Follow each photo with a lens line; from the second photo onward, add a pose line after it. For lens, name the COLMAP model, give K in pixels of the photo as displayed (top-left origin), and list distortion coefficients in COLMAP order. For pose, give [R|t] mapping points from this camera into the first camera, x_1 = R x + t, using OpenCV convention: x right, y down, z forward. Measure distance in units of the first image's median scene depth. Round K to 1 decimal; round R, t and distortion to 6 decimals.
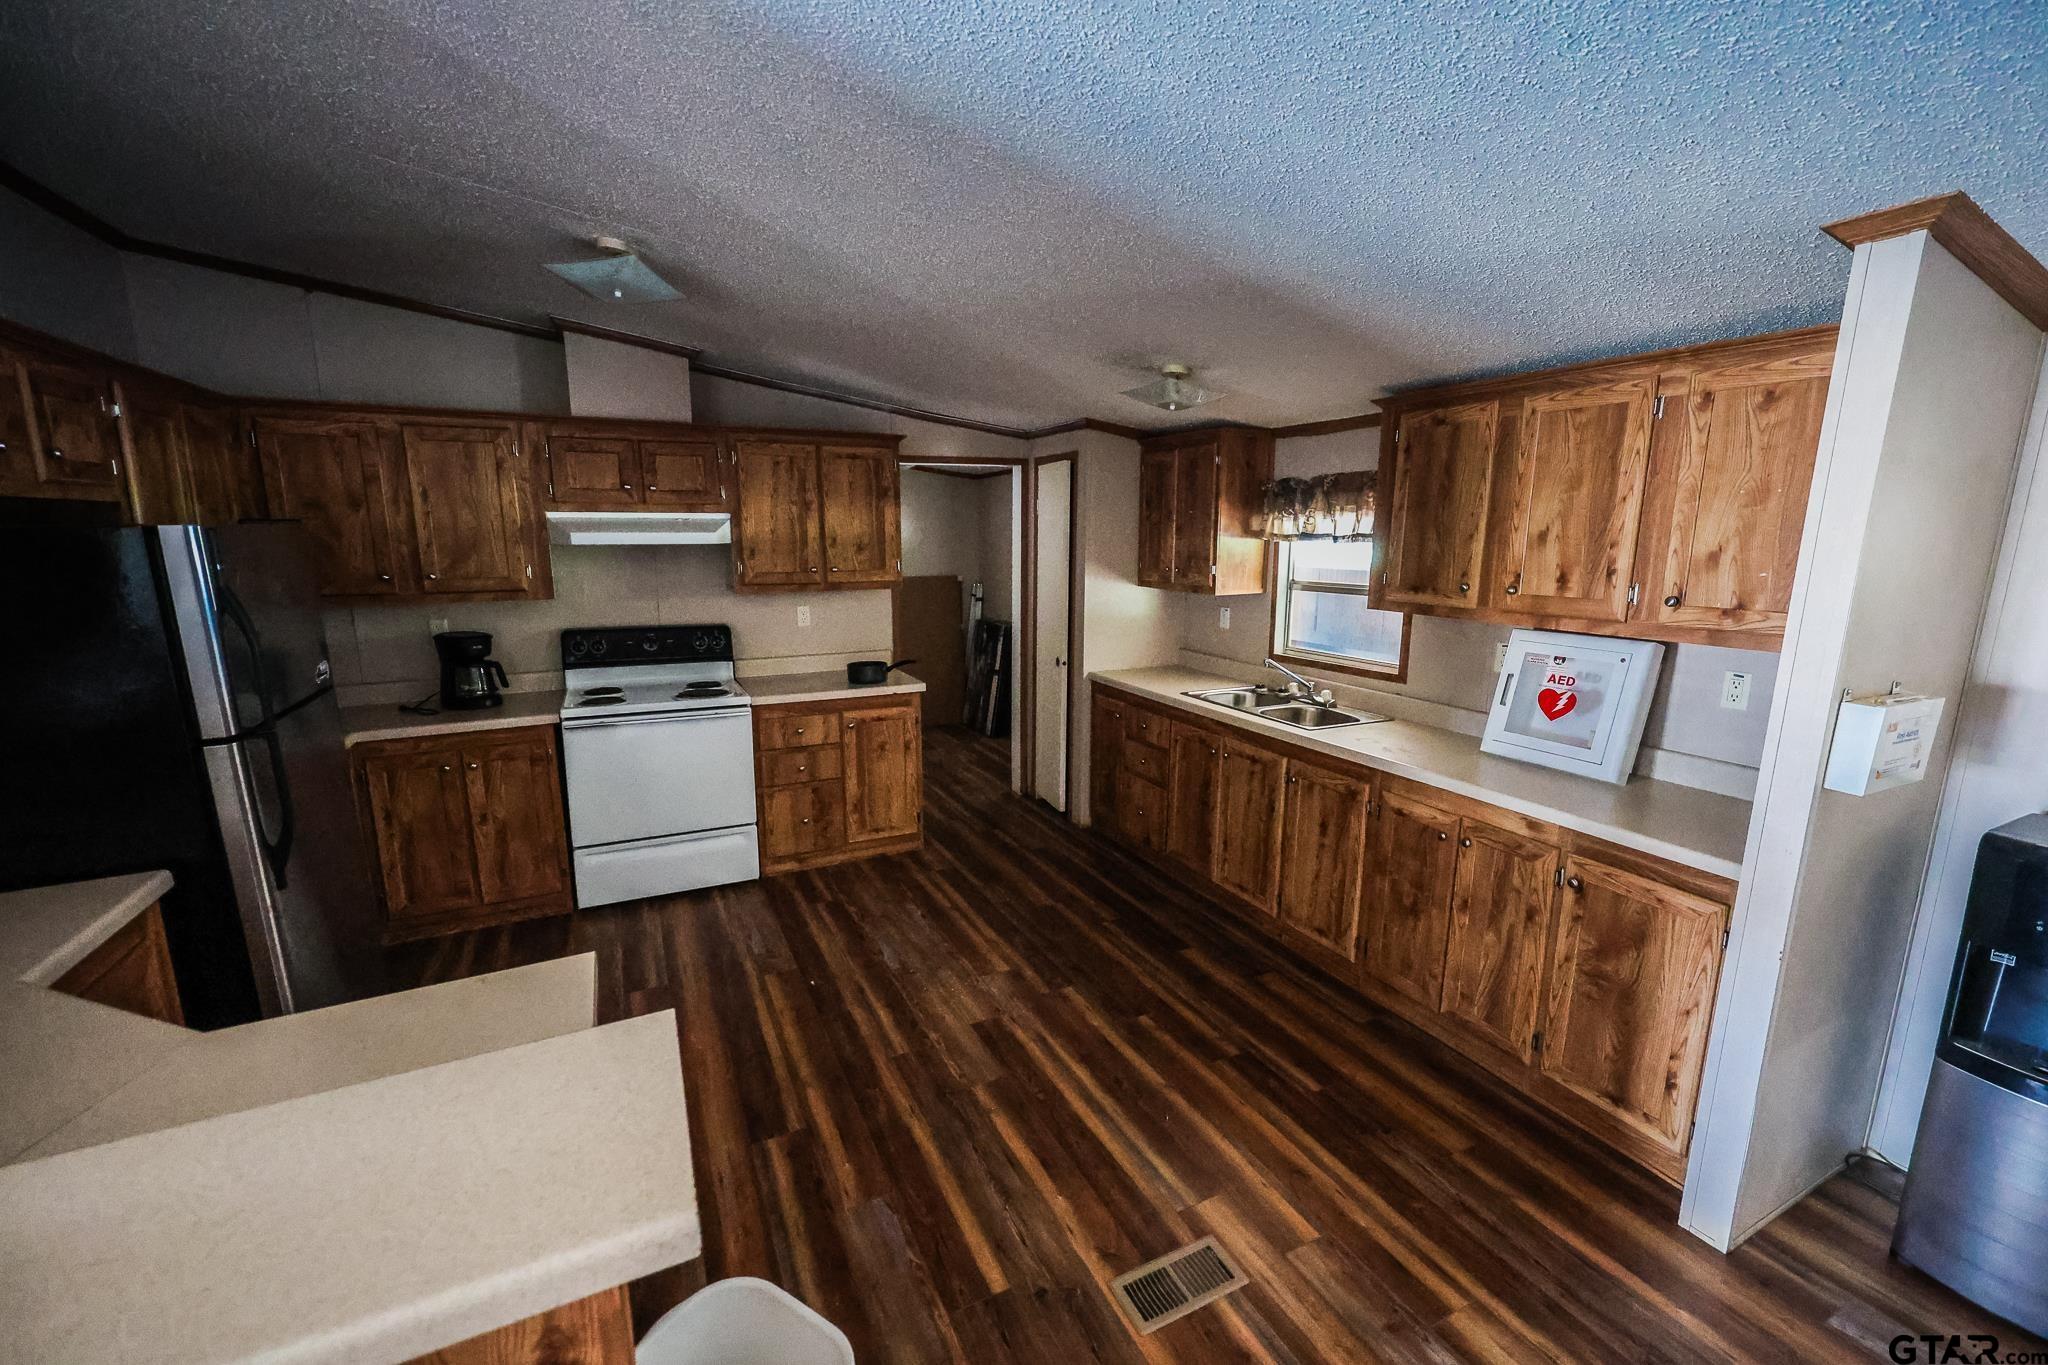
lens RADIAL K [[816.1, 0, 1024.9], [0, 816.1, 686.9], [0, 0, 1]] dist [-0.000141, 0.000071]
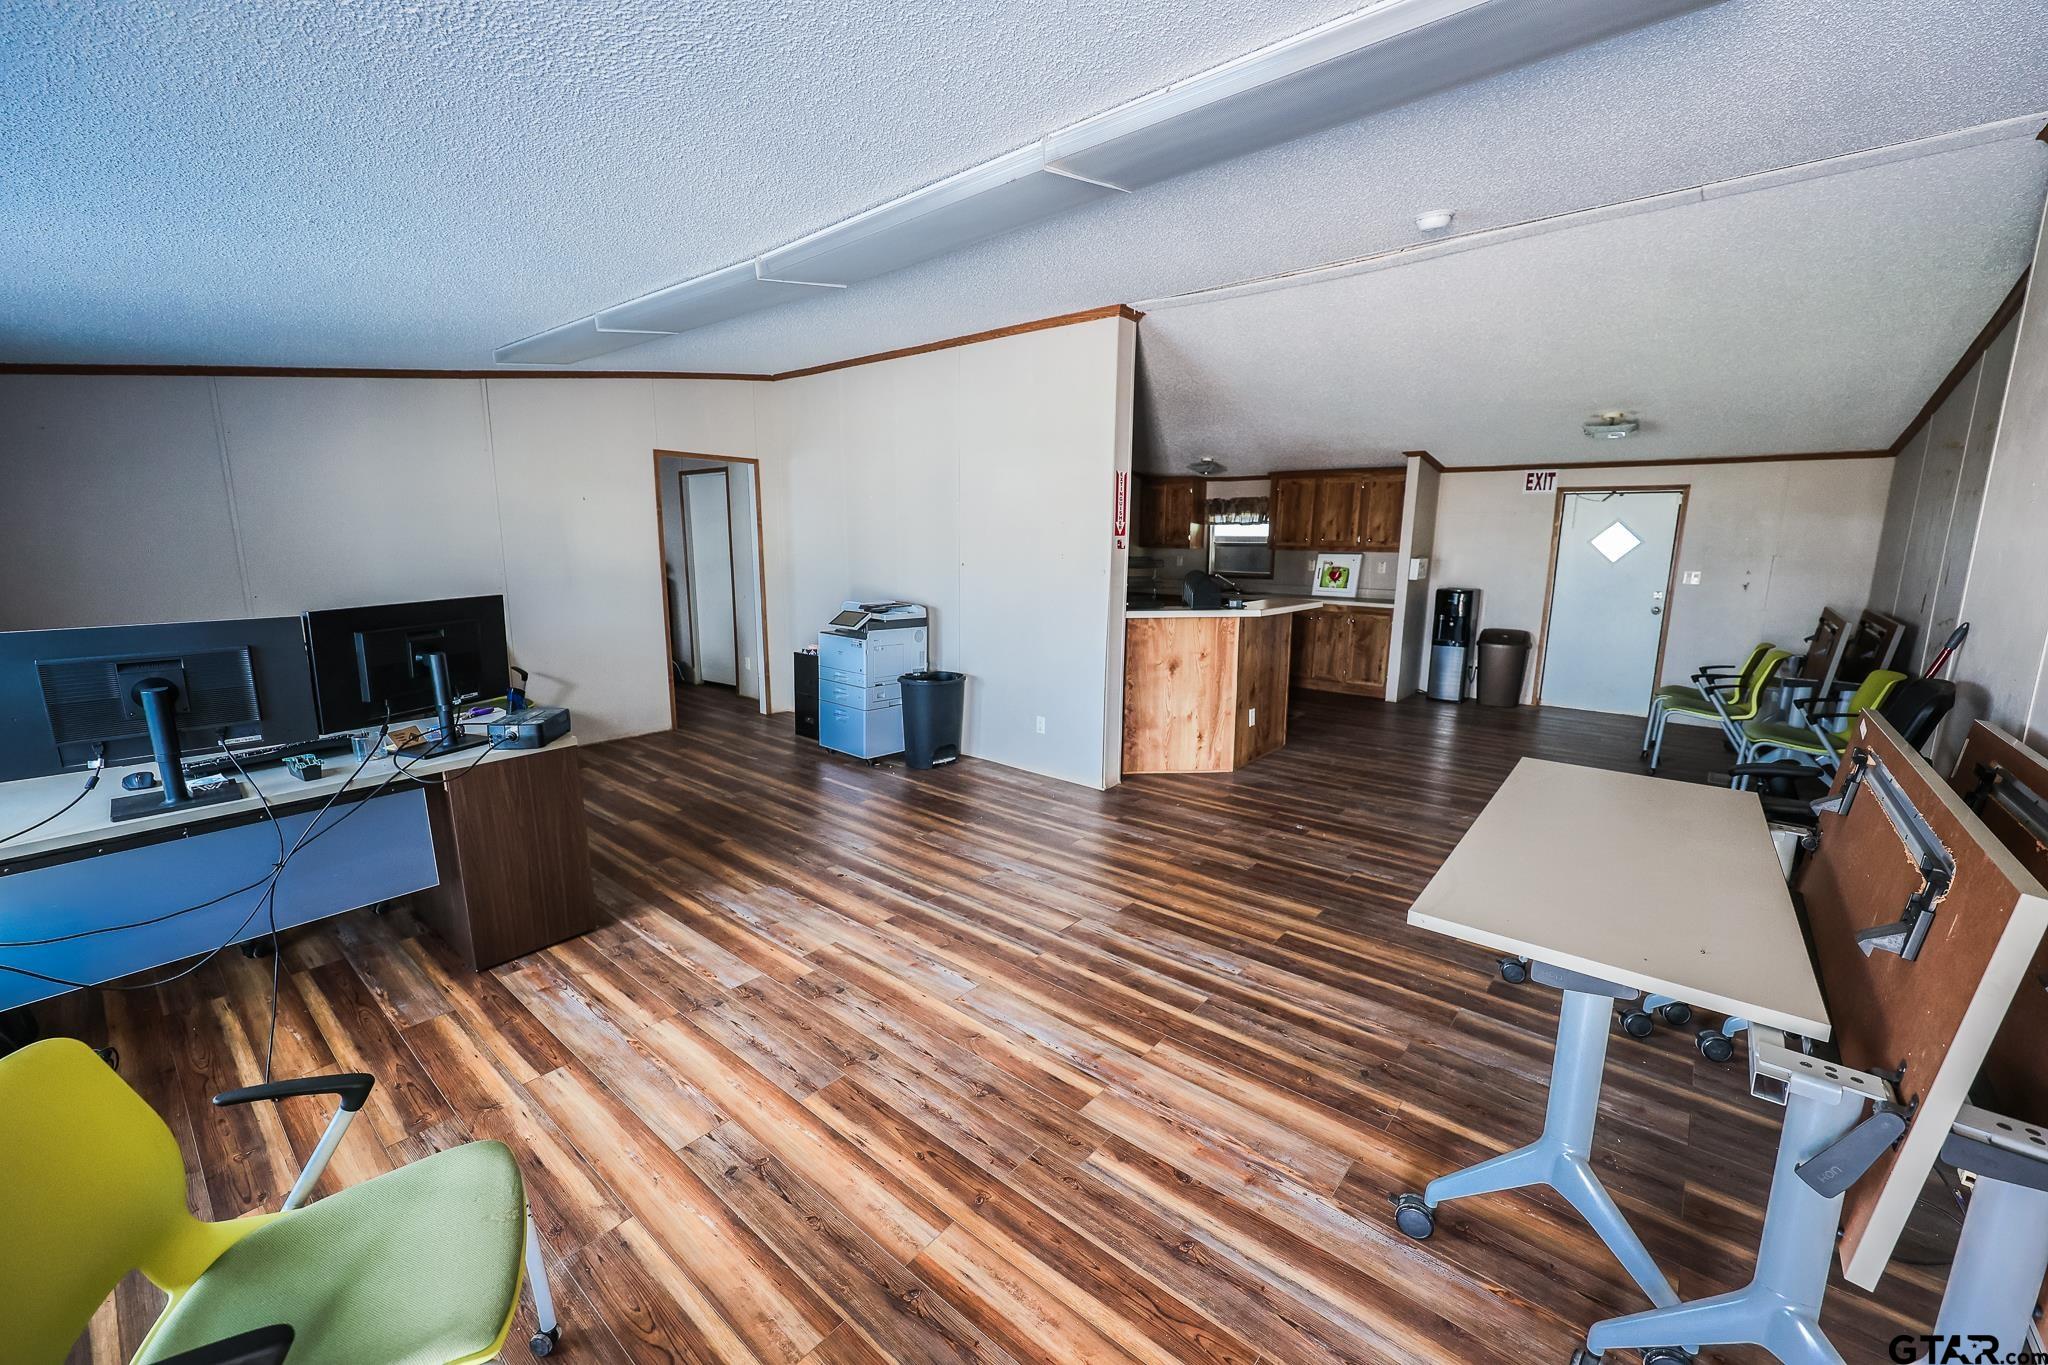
lens RADIAL K [[816.1, 0, 1020.9], [0, 816.1, 683.8], [0, 0, 1]] dist [-0.000141, 0.000071]
pose [[0.918247, -0.064167, 0.390776, -1.803113], [0.066364, 0.997764, 0.007895, 0.347519], [-0.390409, 0.018684, 0.920452, -1.480646]]
